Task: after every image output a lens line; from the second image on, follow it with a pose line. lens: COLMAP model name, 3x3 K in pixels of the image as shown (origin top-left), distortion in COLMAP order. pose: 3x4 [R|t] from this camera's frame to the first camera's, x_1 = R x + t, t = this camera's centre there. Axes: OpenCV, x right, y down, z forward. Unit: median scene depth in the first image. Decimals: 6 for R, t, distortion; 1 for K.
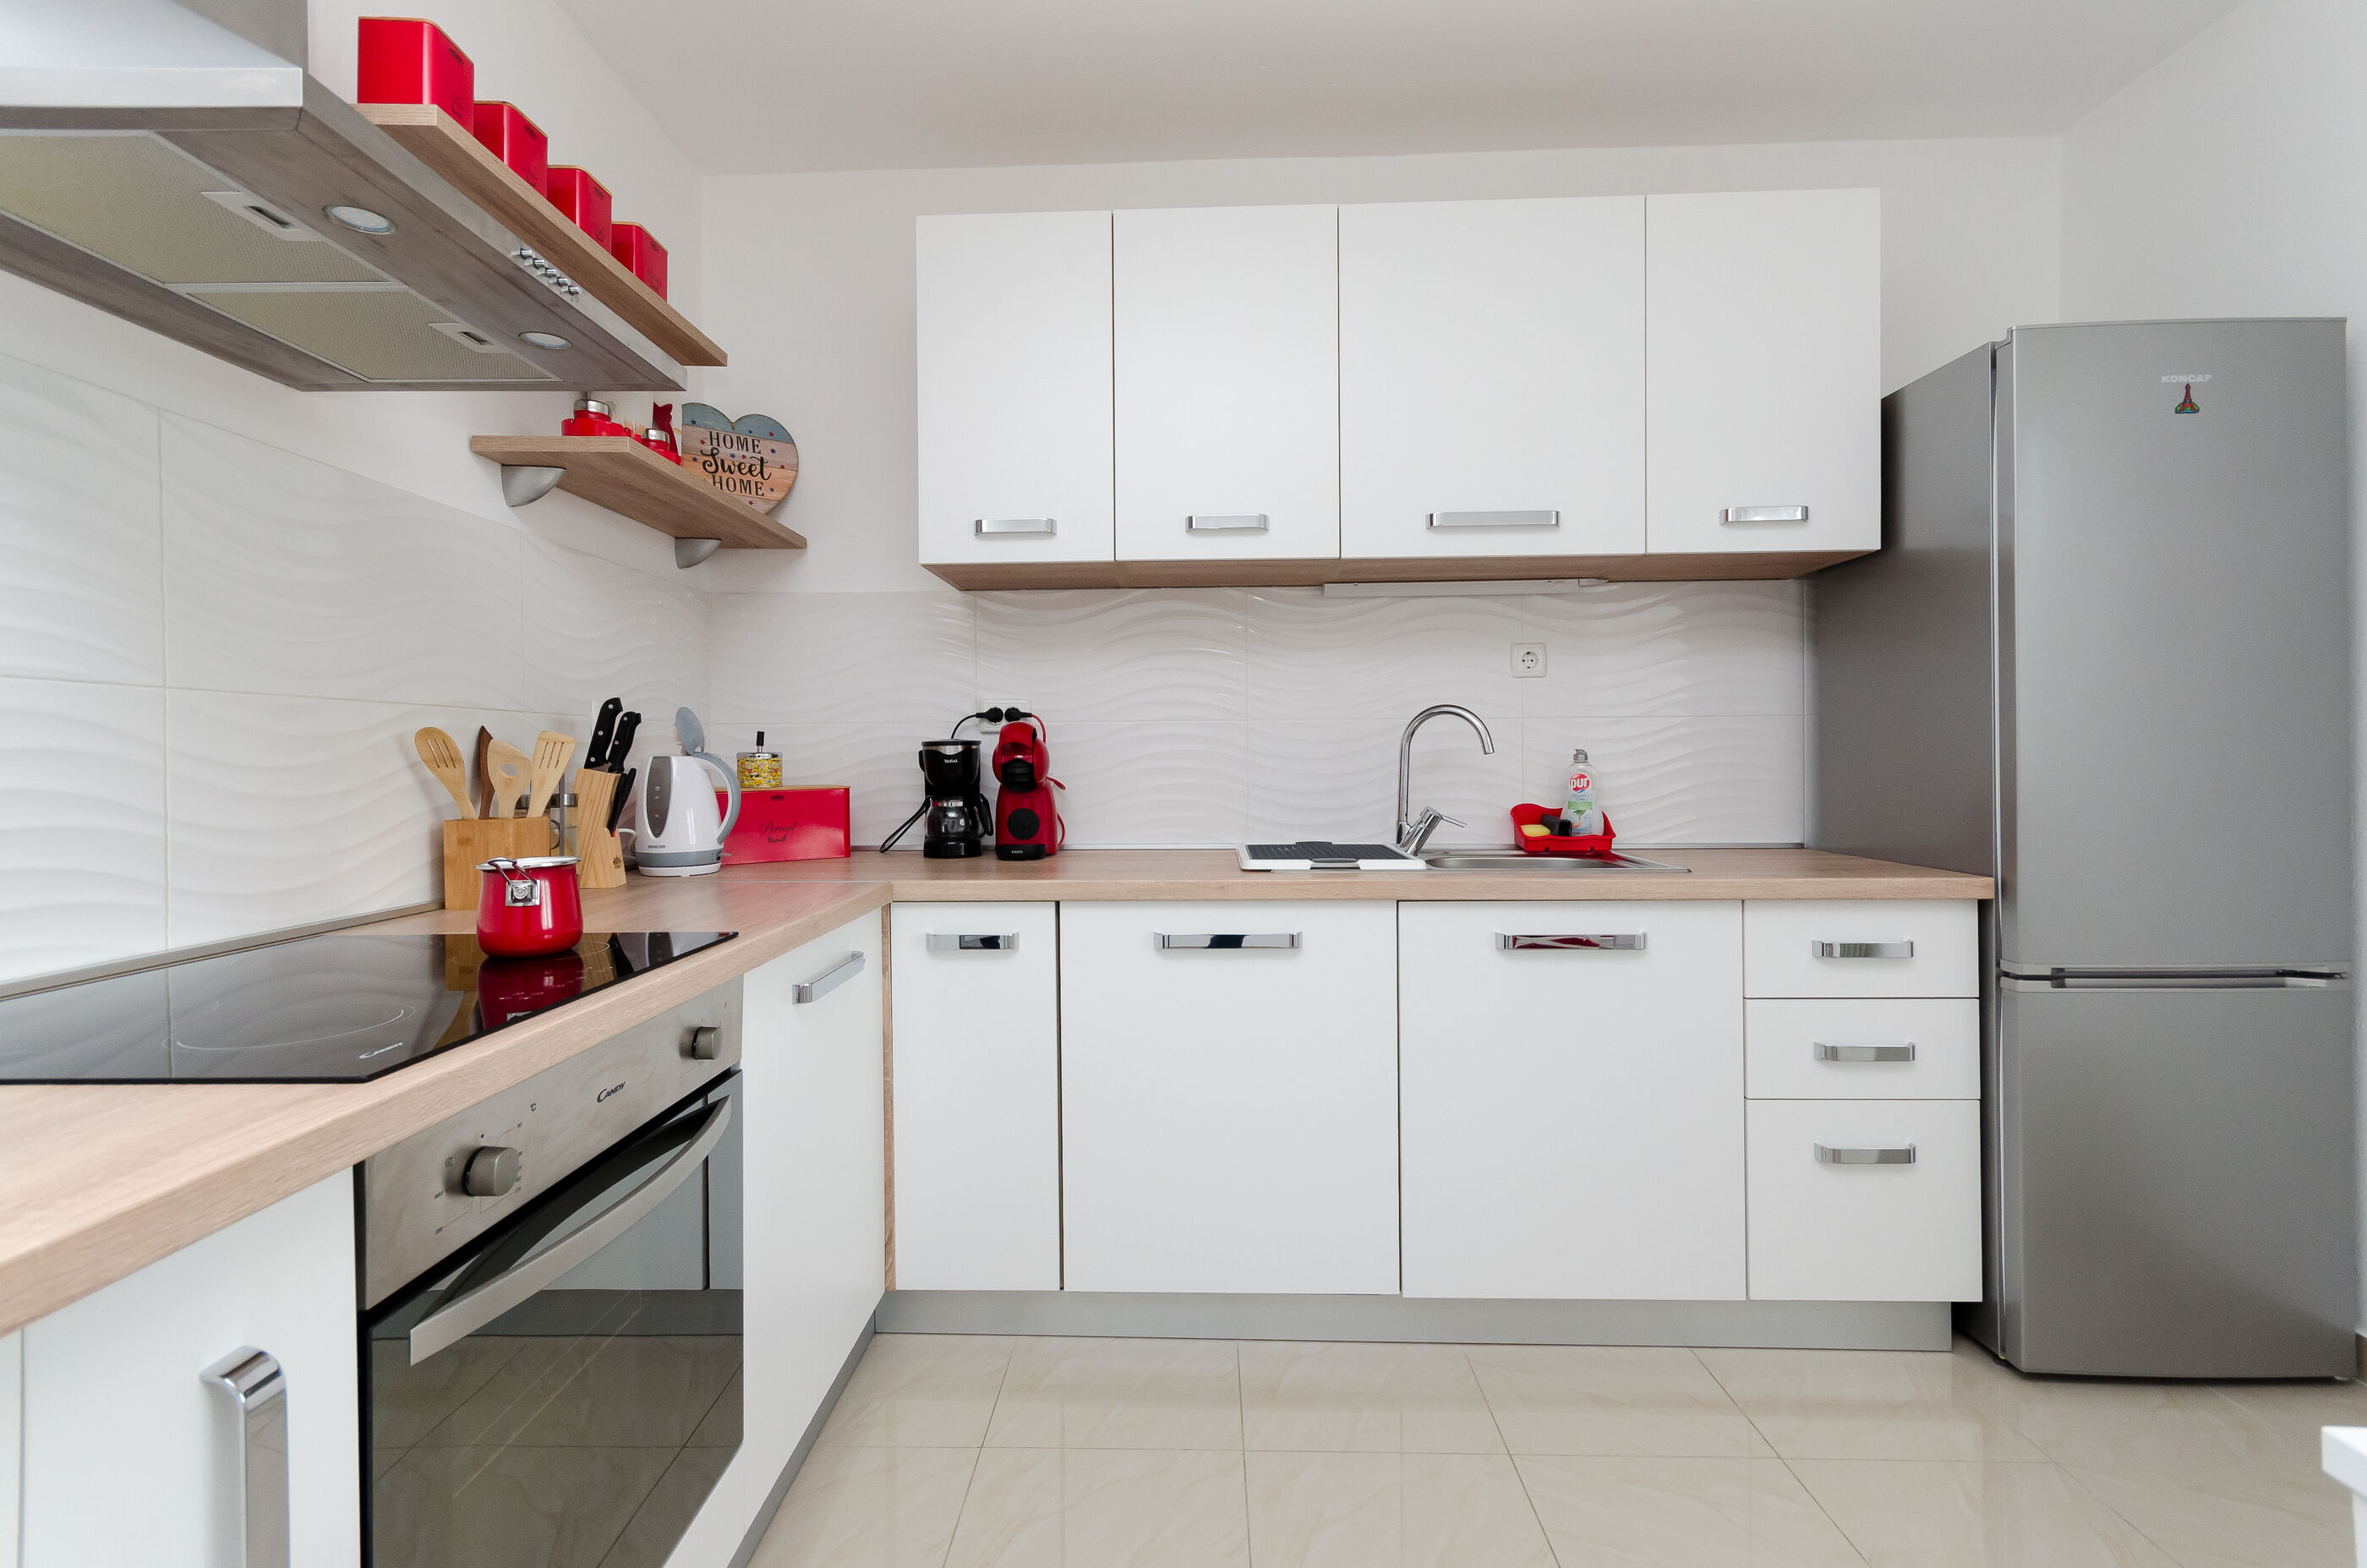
lens RADIAL K [[1065.5, 0, 1247.9], [0, 1065.5, 752.0], [0, 0, 1]] dist [-0.003922, 0.002901]
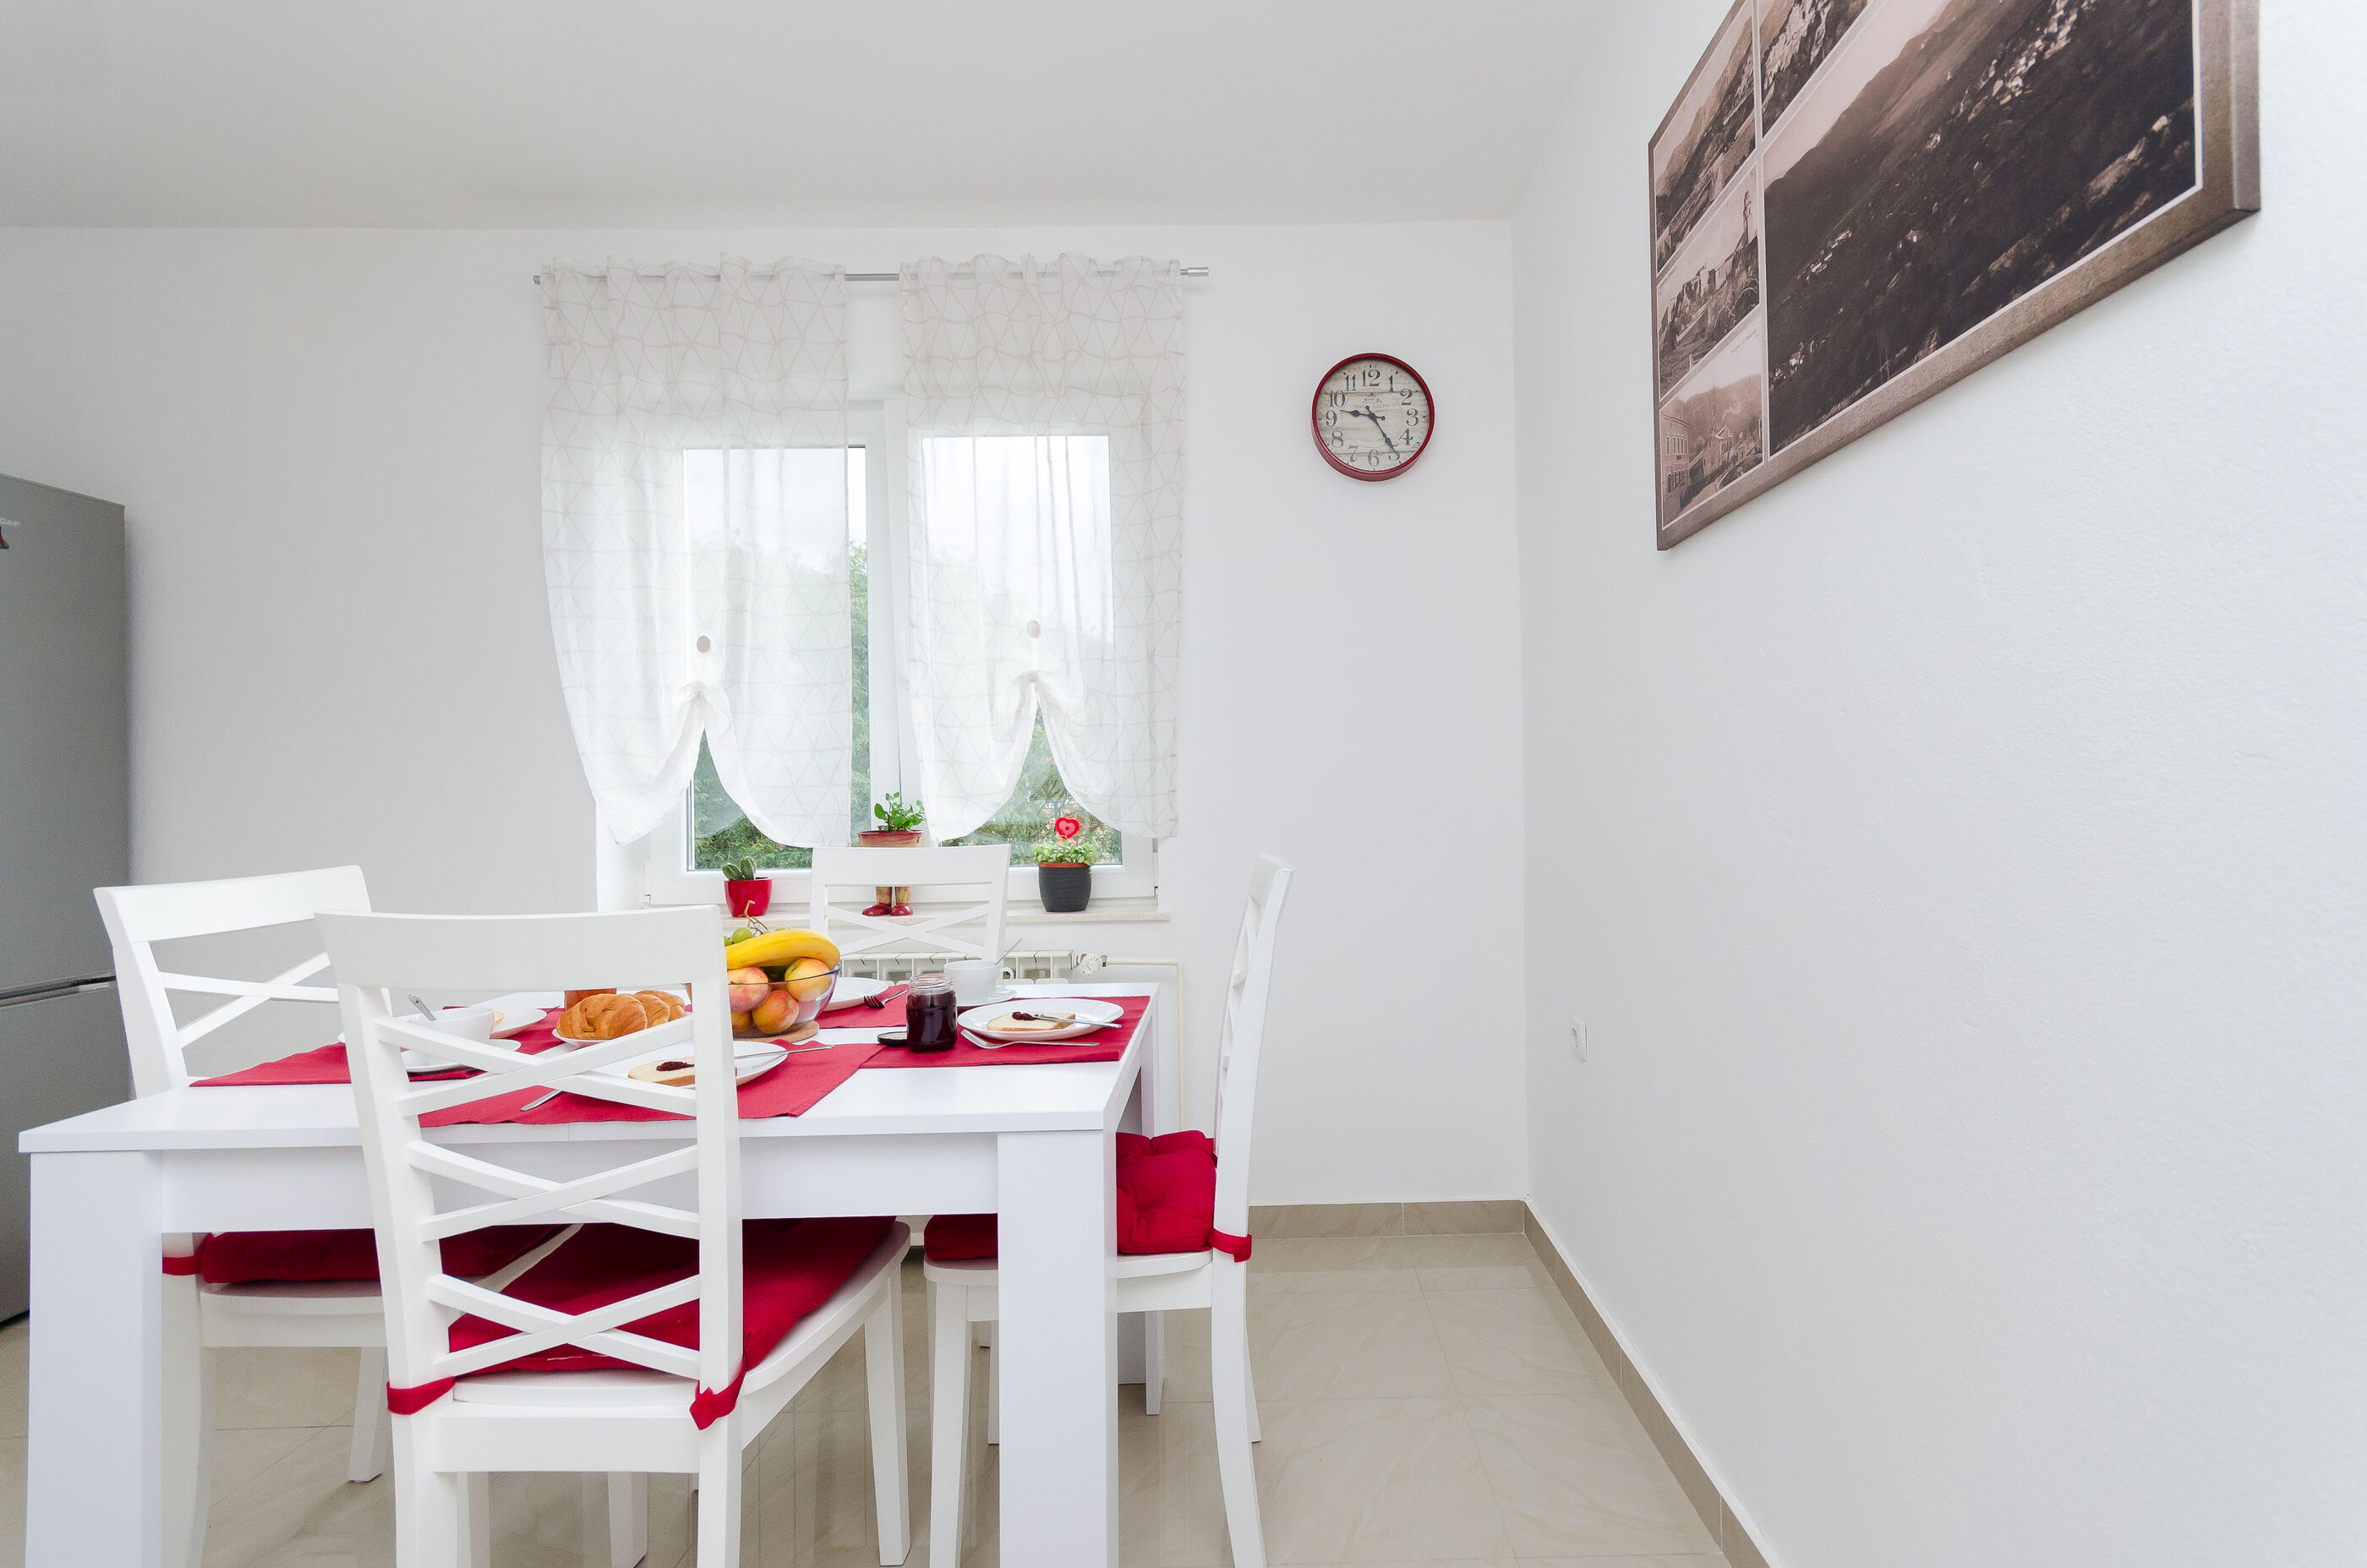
lens RADIAL K [[1127.1, 0, 1218.1], [0, 1127.1, 779.9], [0, 0, 1]] dist [0.001476, -0.001578]
pose [[0.043486, 0.014155, 0.998954, -0.290814], [0.013087, 0.999806, -0.014737, -0.004771], [-0.998968, 0.013714, 0.043293, -0.377953]]
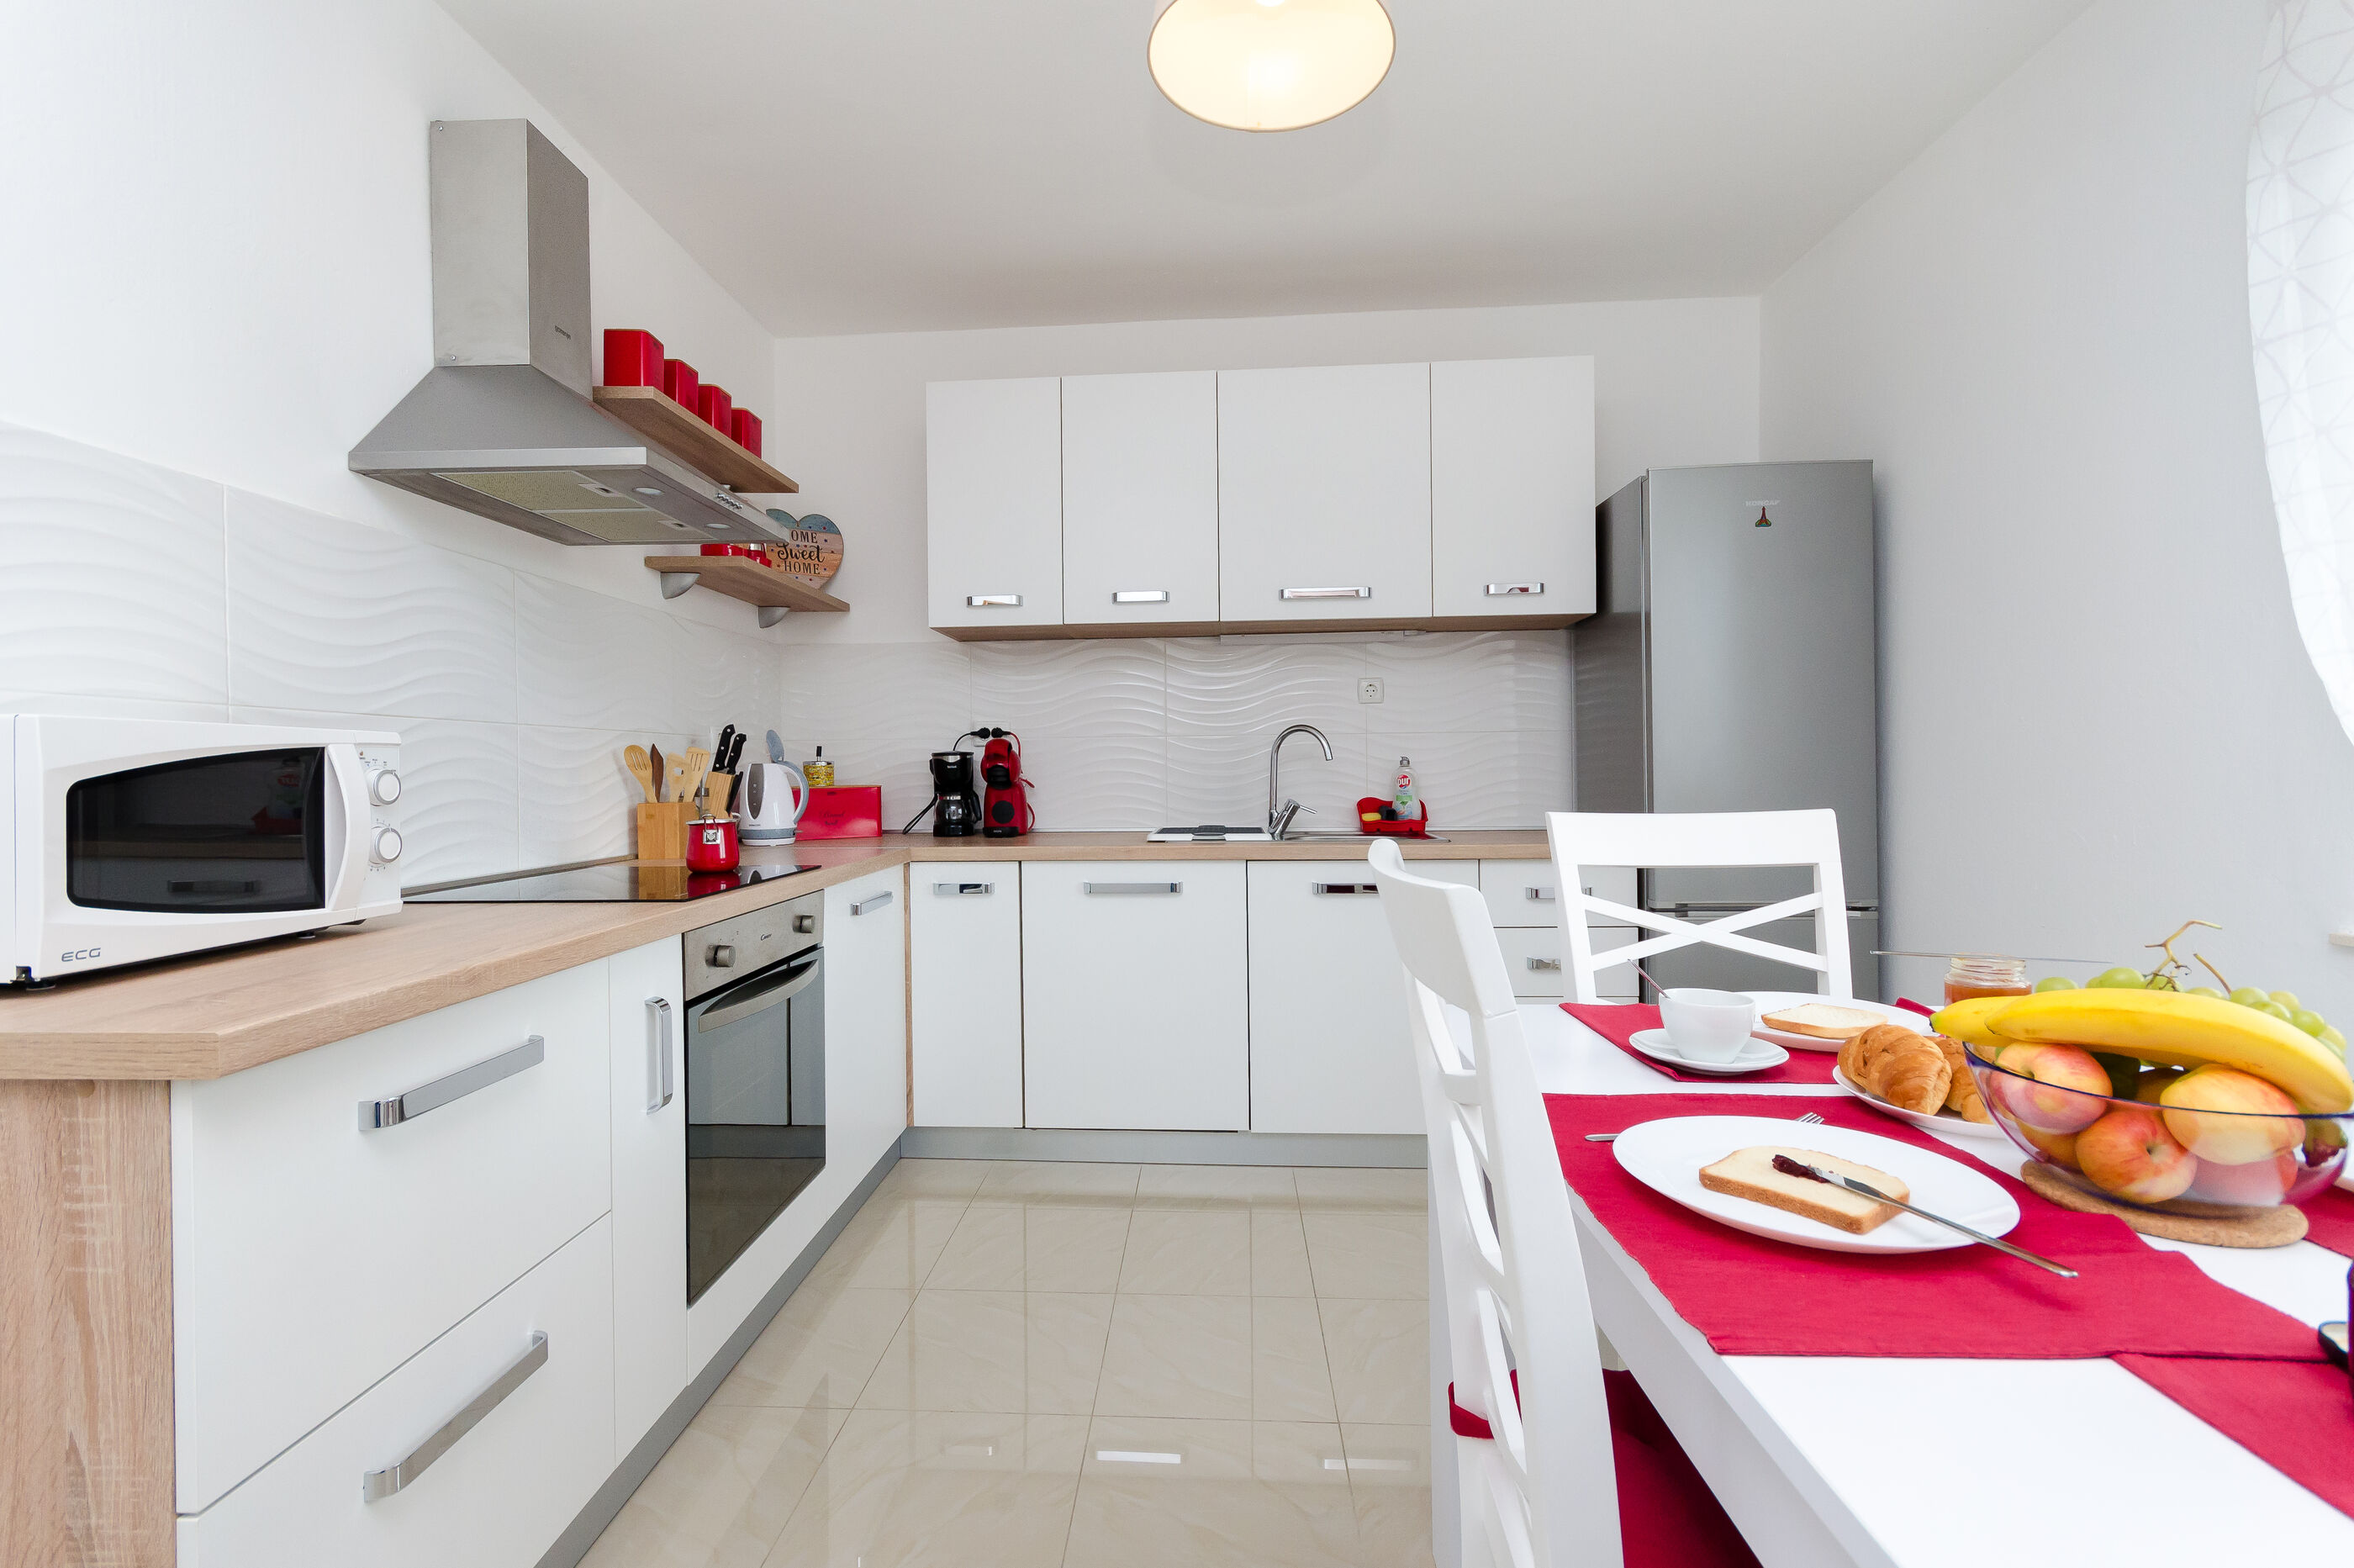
lens RADIAL K [[1059.7, 0, 1152.4], [0, 1059.7, 771.6], [0, 0, 1]] dist [-0.003922, 0.002901]
pose [[0.994953, -0.002171, -0.100317, 0.145733], [0.002953, 0.999966, 0.007652, 0.005817], [0.100297, -0.007910, 0.994926, -0.422012]]
